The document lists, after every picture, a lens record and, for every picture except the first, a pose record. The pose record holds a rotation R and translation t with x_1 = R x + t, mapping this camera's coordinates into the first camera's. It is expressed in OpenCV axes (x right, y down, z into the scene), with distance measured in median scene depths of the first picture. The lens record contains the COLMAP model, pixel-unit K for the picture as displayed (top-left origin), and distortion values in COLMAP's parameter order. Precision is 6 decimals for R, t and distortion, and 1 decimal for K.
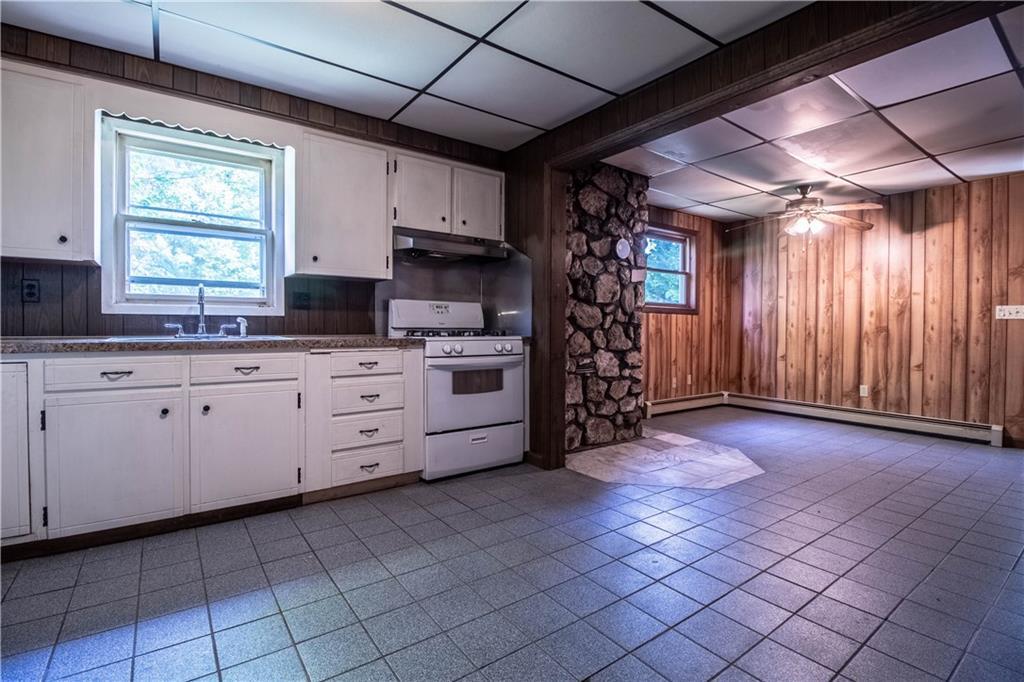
lens RADIAL K [[475.0, 0, 504.2], [0, 475.0, 330.6], [0, 0, 1]] dist [-0.010866, -0.001918]
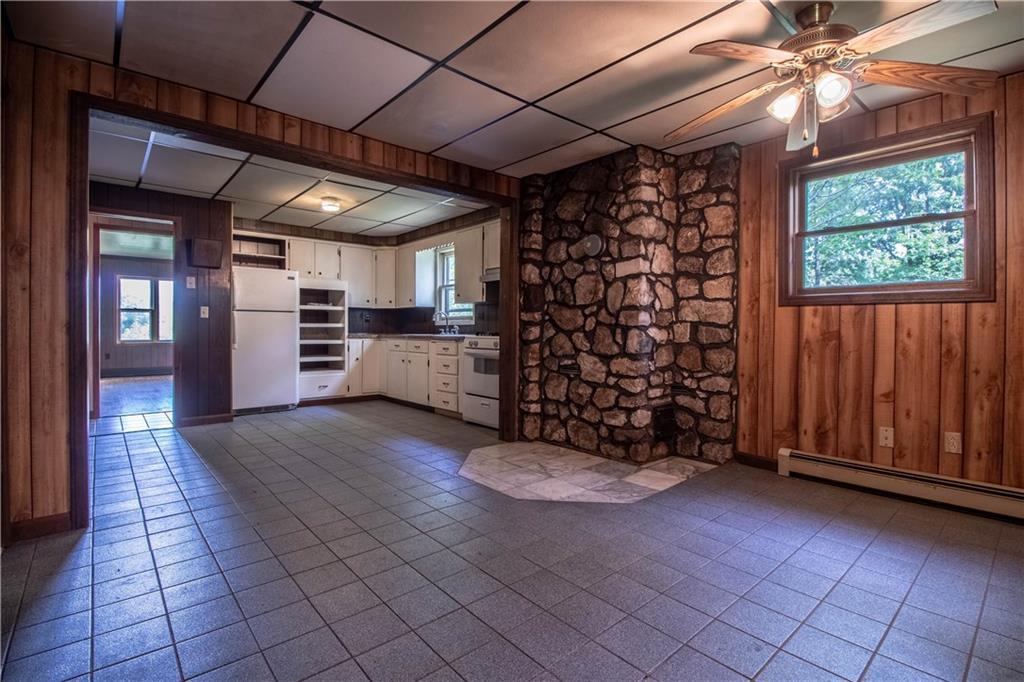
lens RADIAL K [[475.0, 0, 507.9], [0, 475.0, 332.4], [0, 0, 1]] dist [-0.010866, -0.001918]
pose [[0.094720, -0.001600, -0.995503, 1.417784], [-0.013592, 0.999903, -0.002900, 0.004542], [0.995411, 0.013805, 0.094689, 0.912719]]
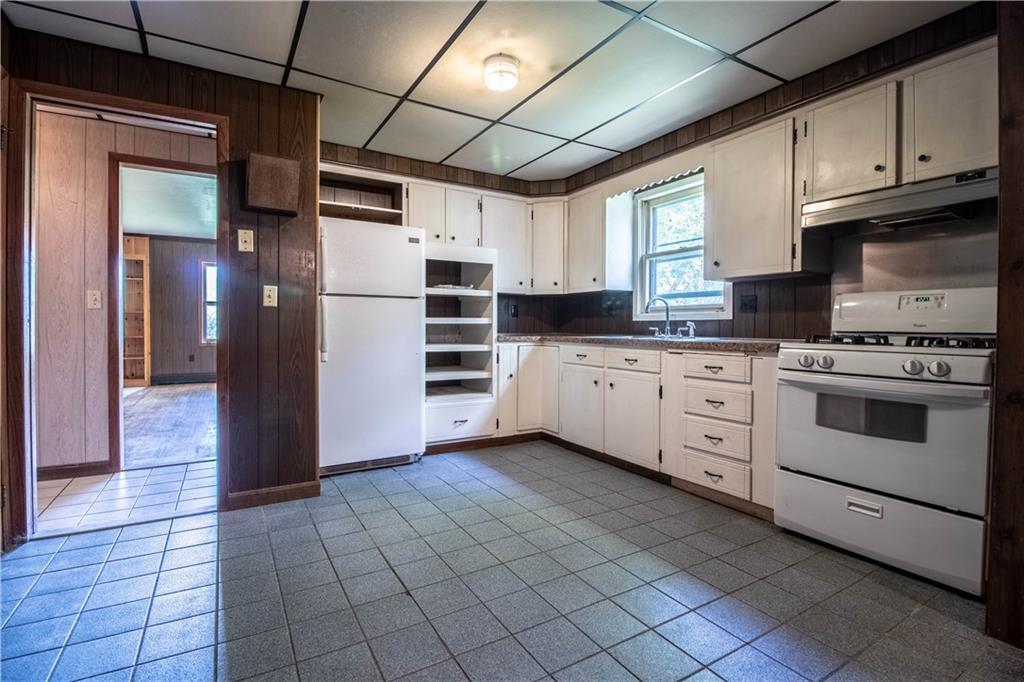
lens RADIAL K [[475.0, 0, 507.8], [0, 475.0, 333.1], [0, 0, 1]] dist [-0.010866, -0.001918]
pose [[-0.084047, 0.006716, -0.996439, 0.601708], [-0.017066, 0.999821, 0.008179, -0.000657], [0.996316, 0.017692, -0.083918, 0.568049]]
